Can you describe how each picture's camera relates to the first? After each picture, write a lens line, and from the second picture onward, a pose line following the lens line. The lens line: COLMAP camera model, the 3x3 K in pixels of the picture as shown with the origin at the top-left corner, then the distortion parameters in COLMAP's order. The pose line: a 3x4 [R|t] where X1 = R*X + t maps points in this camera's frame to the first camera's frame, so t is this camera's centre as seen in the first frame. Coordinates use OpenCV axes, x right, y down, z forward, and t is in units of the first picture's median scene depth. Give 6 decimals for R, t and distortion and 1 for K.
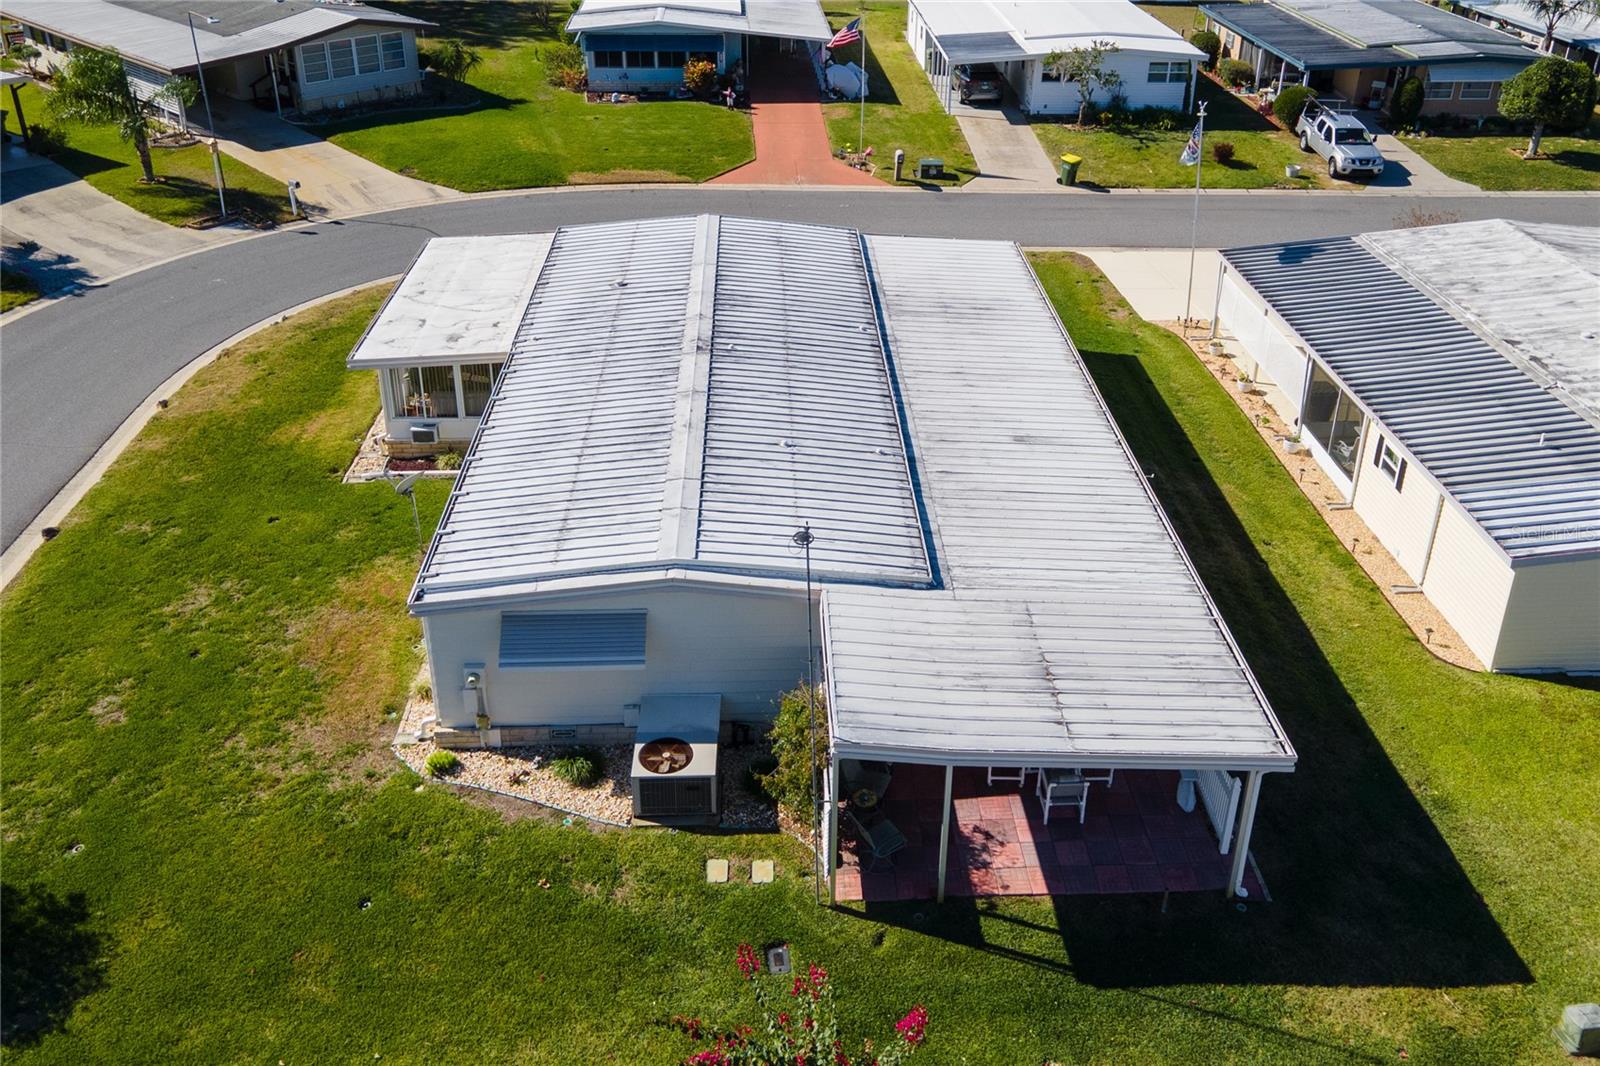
lens RADIAL K [[1286.0, 0, 824.4], [0, 1286.0, 527.6], [0, 0, 1]] dist [0.026394, -0.013391]
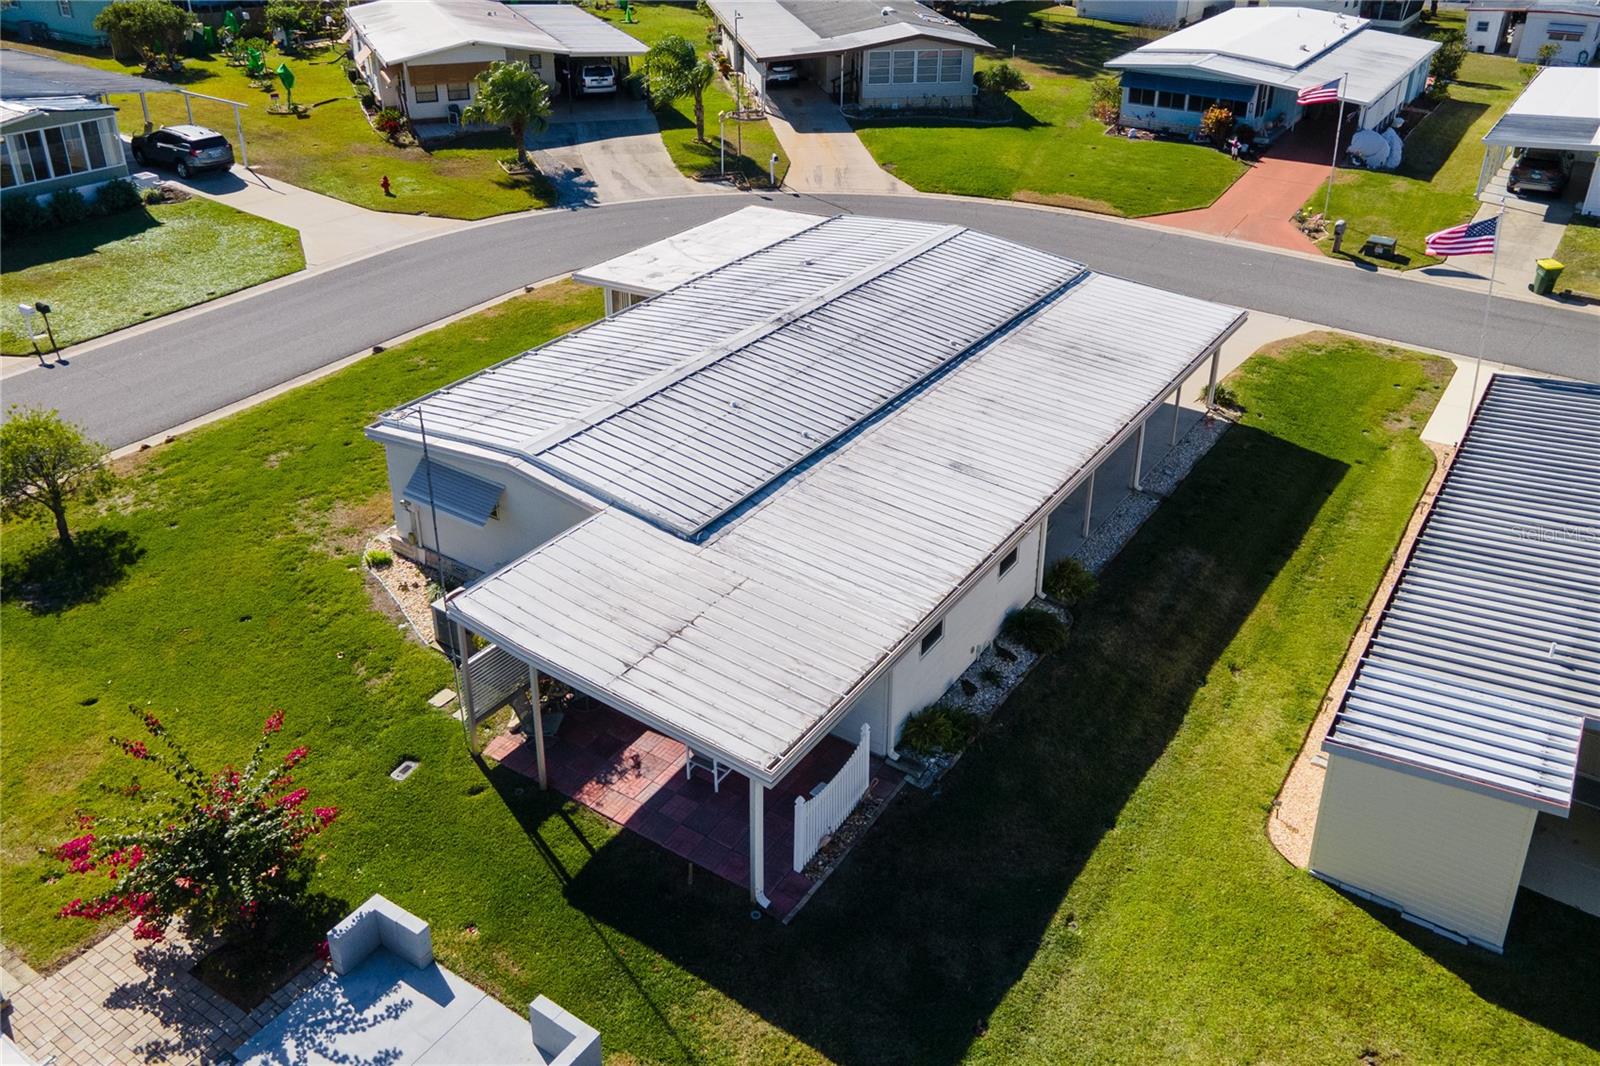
lens RADIAL K [[1232.2, 0, 836.4], [0, 1232.2, 537.4], [0, 0, 1]] dist [0.028015, -0.000072]
pose [[0.812358, 0.299385, -0.500442, 0.523462], [-0.305295, 0.949498, 0.072450, -0.051445], [0.496860, 0.093927, 0.862733, 0.115641]]
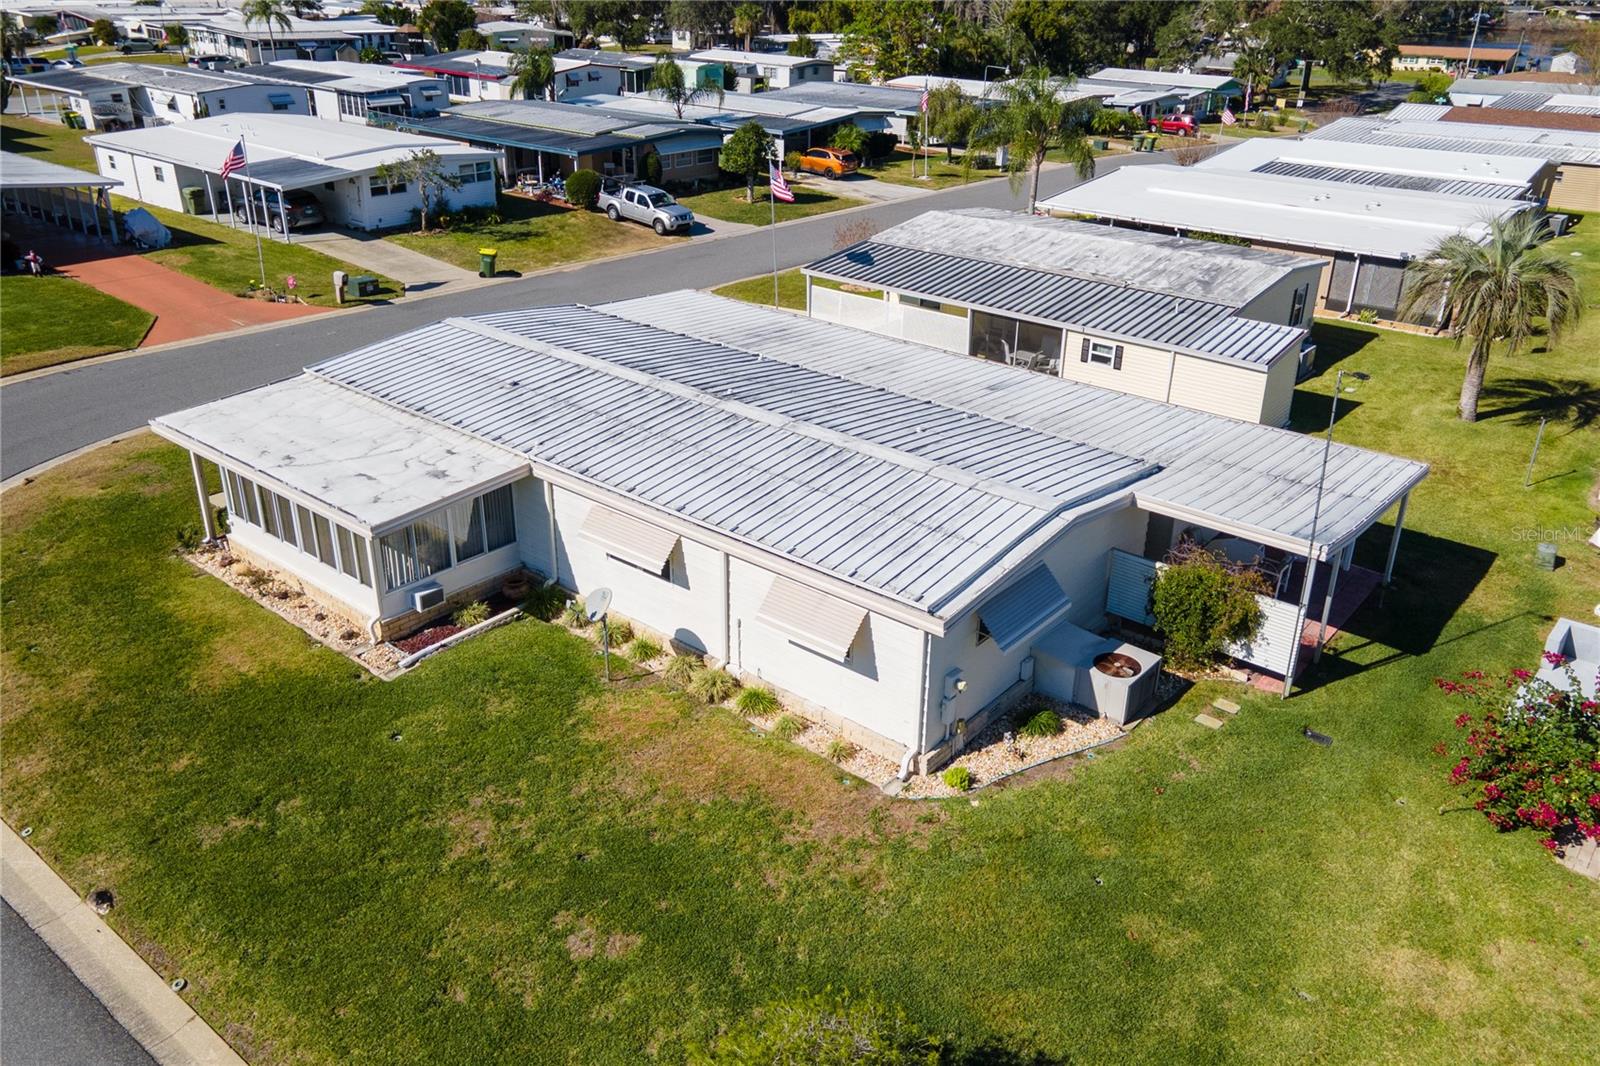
lens RADIAL K [[1232.2, 0, 836.4], [0, 1232.2, 537.4], [0, 0, 1]] dist [0.028015, -0.000072]
pose [[0.662762, -0.323461, 0.675366, -0.713336], [0.377164, 0.923336, 0.072099, -0.071372], [-0.646911, 0.206939, 0.733950, 0.241513]]
